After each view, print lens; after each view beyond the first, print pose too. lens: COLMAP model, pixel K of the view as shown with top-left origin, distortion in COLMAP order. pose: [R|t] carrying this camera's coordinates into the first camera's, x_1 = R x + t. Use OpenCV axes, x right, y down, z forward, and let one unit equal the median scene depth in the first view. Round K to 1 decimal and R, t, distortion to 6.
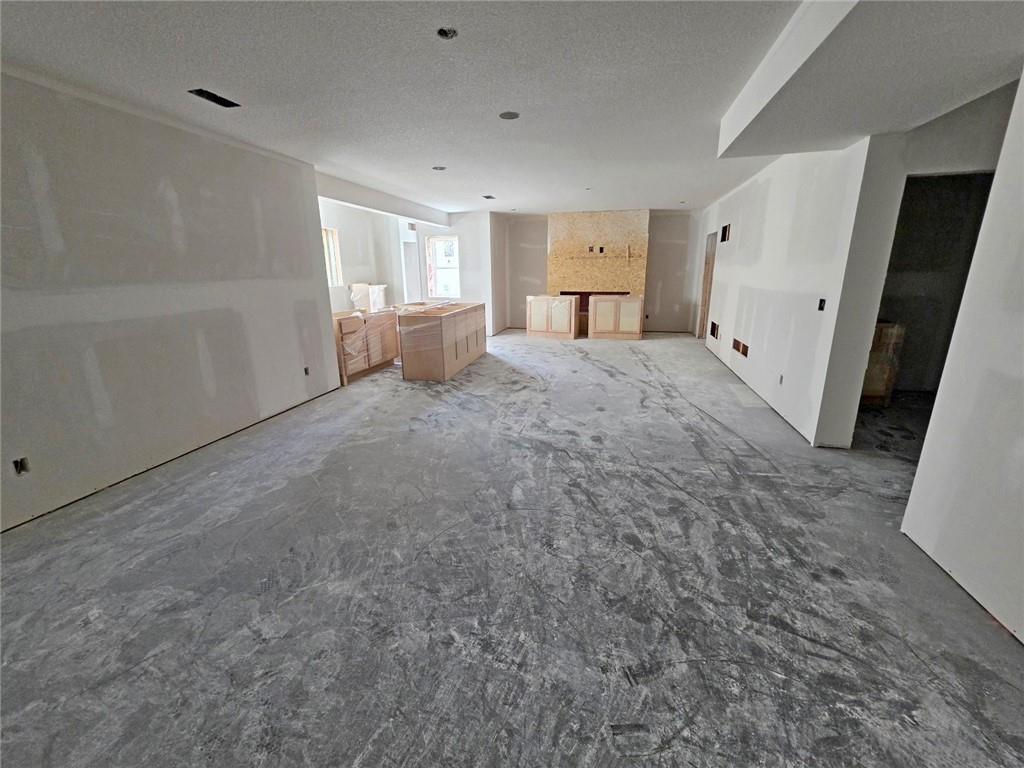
lens RADIAL K [[411.9, 0, 509.0], [0, 411.9, 380.3], [0, 0, 1]] dist [-0.000751, 0.000658]
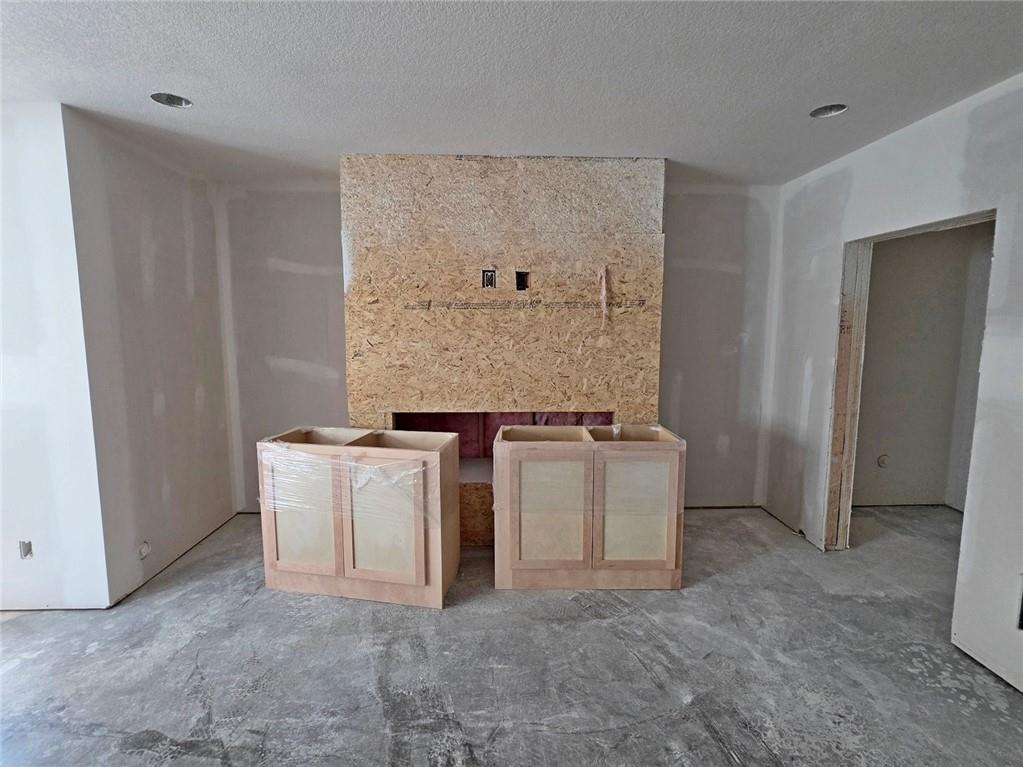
lens RADIAL K [[487.1, 0, 509.3], [0, 487.1, 377.1], [0, 0, 1]] dist [0.000410, 0.000170]
pose [[0.962784, -0.020984, 0.269457, 0.117285], [0.060842, 0.988219, -0.140434, -0.197548], [-0.263335, 0.151602, 0.952718, 0.675253]]
